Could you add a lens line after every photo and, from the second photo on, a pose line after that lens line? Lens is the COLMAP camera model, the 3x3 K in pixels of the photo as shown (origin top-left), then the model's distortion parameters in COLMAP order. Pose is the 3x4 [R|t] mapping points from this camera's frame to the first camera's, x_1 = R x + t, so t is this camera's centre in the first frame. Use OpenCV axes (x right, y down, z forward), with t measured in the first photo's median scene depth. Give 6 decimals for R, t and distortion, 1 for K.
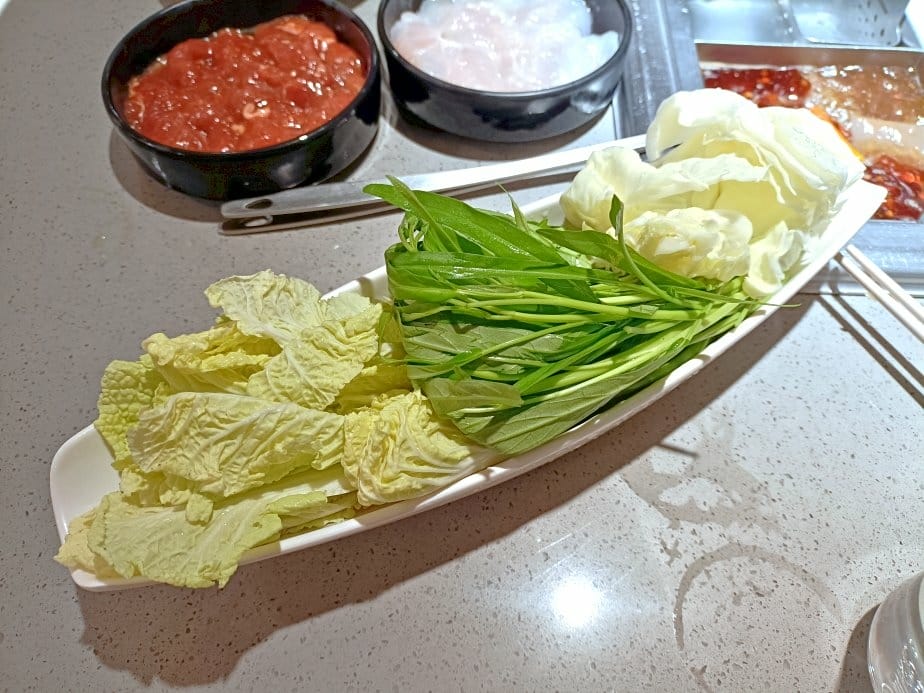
lens RADIAL K [[660.8, 0, 457.9], [0, 660.8, 348.6], [0, 0, 1]] dist [-0.046365, 0.008347]
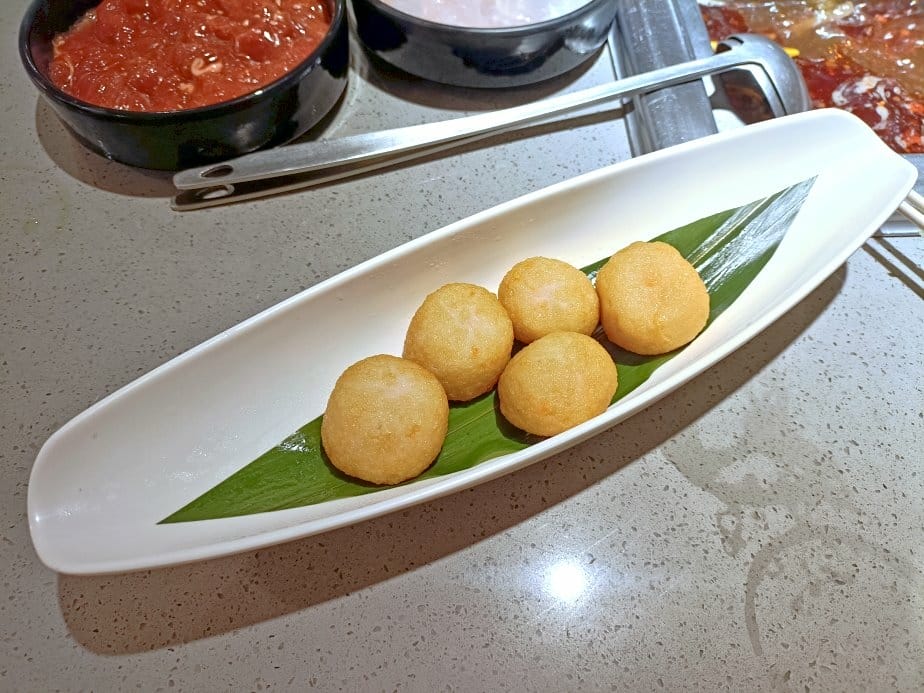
lens RADIAL K [[660.8, 0, 466.3], [0, 660.8, 344.3], [0, 0, 1]] dist [-0.046365, 0.008347]
pose [[0.996031, -0.066258, 0.059430, -0.043650], [0.064592, 0.997475, 0.029533, 0.001798], [-0.061236, -0.025577, 0.997796, 0.117221]]
